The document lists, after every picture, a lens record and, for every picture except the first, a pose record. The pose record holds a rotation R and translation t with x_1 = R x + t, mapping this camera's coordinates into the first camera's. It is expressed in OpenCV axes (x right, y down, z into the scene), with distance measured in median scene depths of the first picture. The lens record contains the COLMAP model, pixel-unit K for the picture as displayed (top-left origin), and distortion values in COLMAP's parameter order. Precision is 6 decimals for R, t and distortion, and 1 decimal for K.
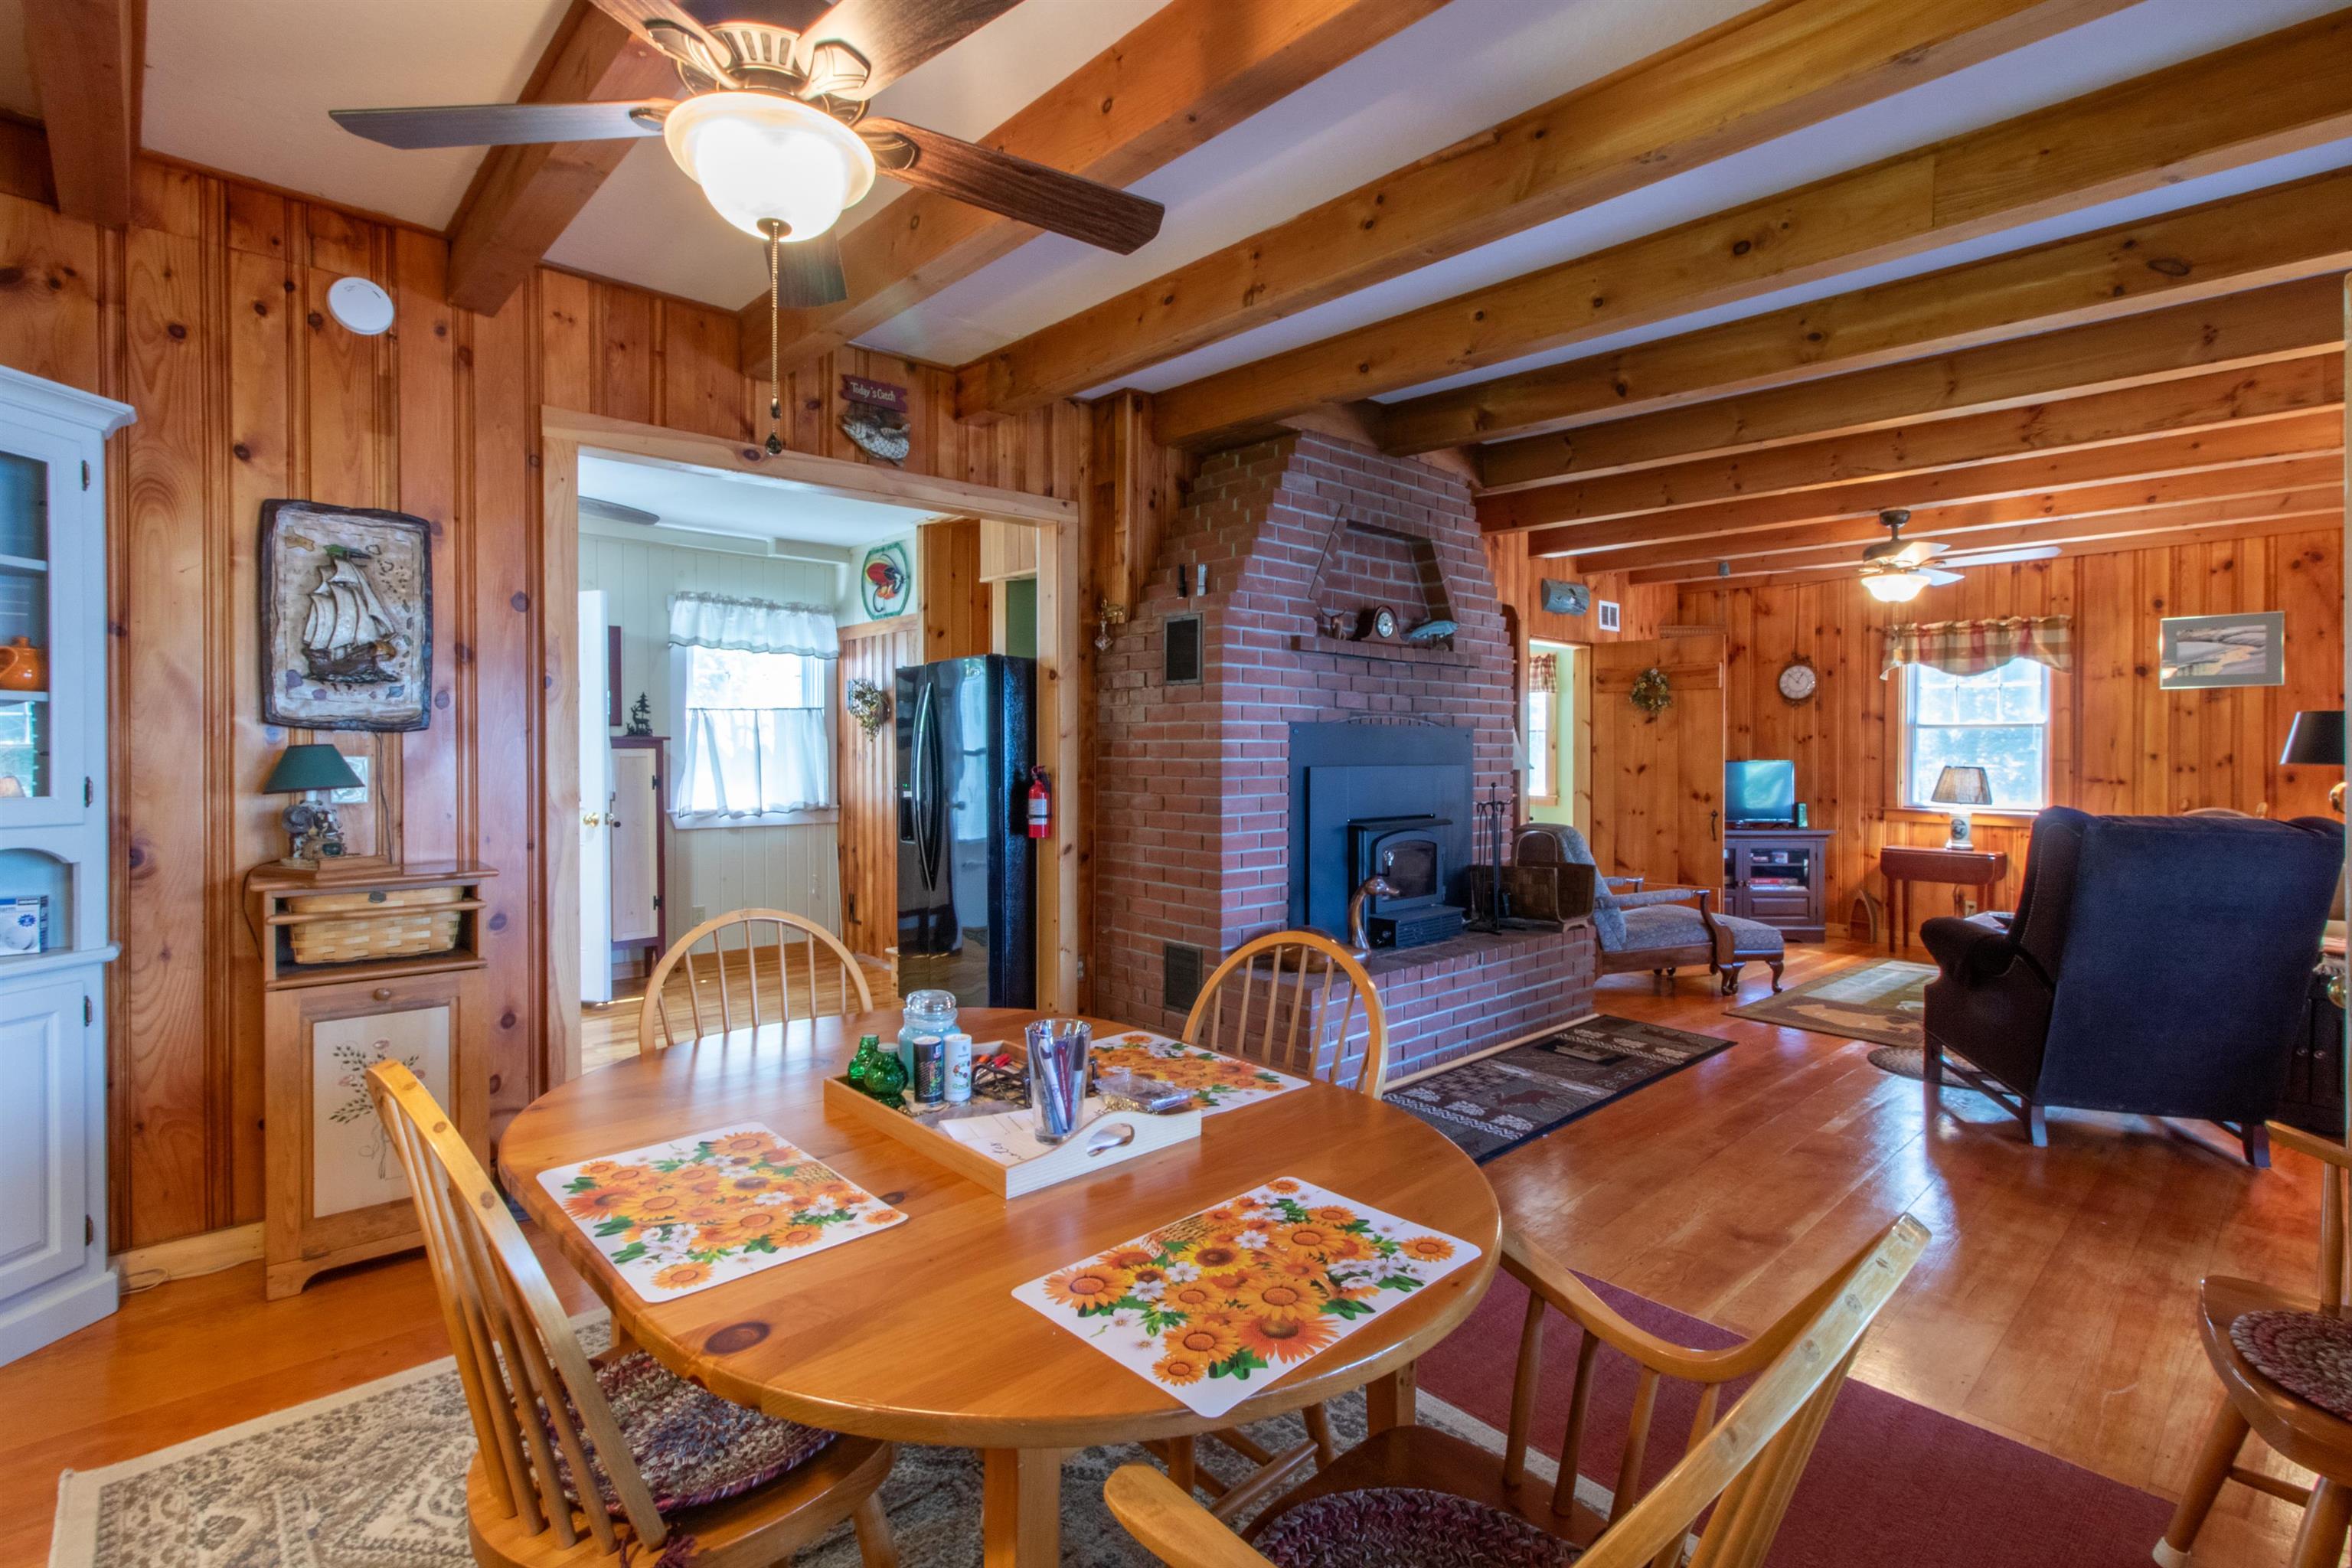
lens RADIAL K [[1108.6, 0, 1177.2], [0, 1108.6, 763.4], [0, 0, 1]] dist [-0.010264, 0.003095]
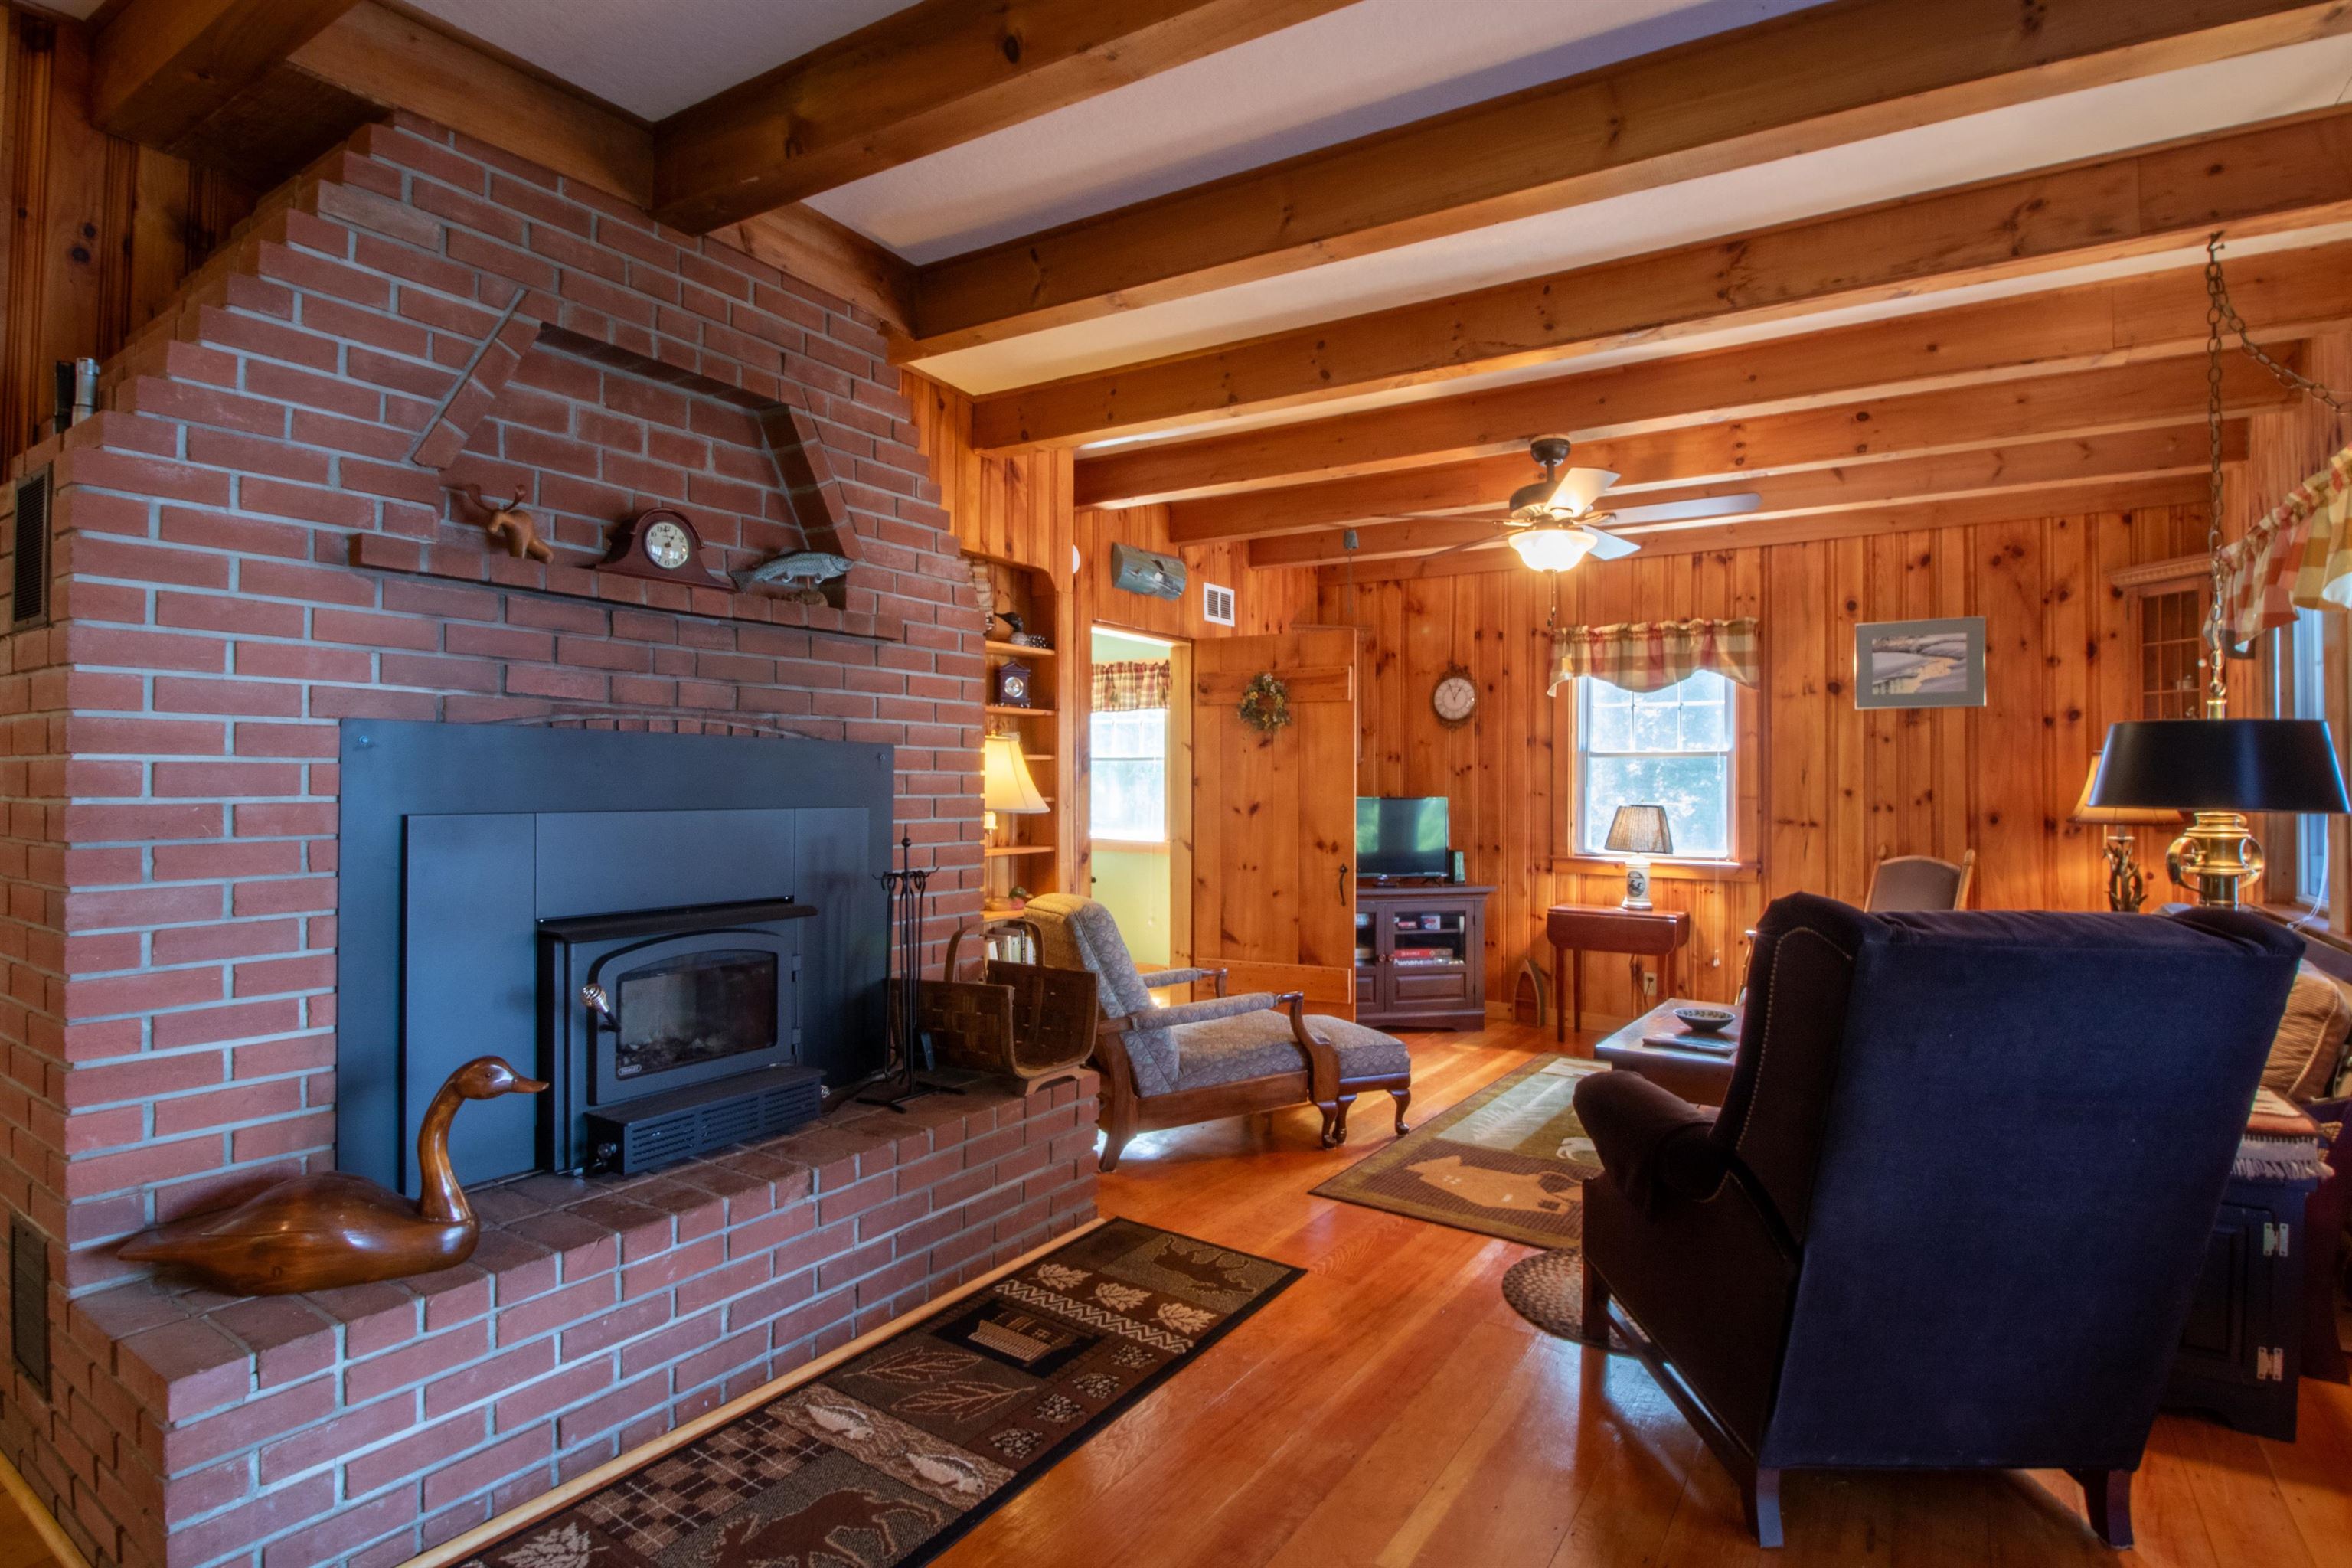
lens RADIAL K [[1108.6, 0, 1166.3], [0, 1108.6, 781.9], [0, 0, 1]] dist [-0.010264, 0.003095]
pose [[0.977463, 0.002675, 0.211091, 0.258975], [0.000239, 0.999905, -0.013780, -0.003494], [-0.211107, 0.013520, 0.977369, 0.360850]]
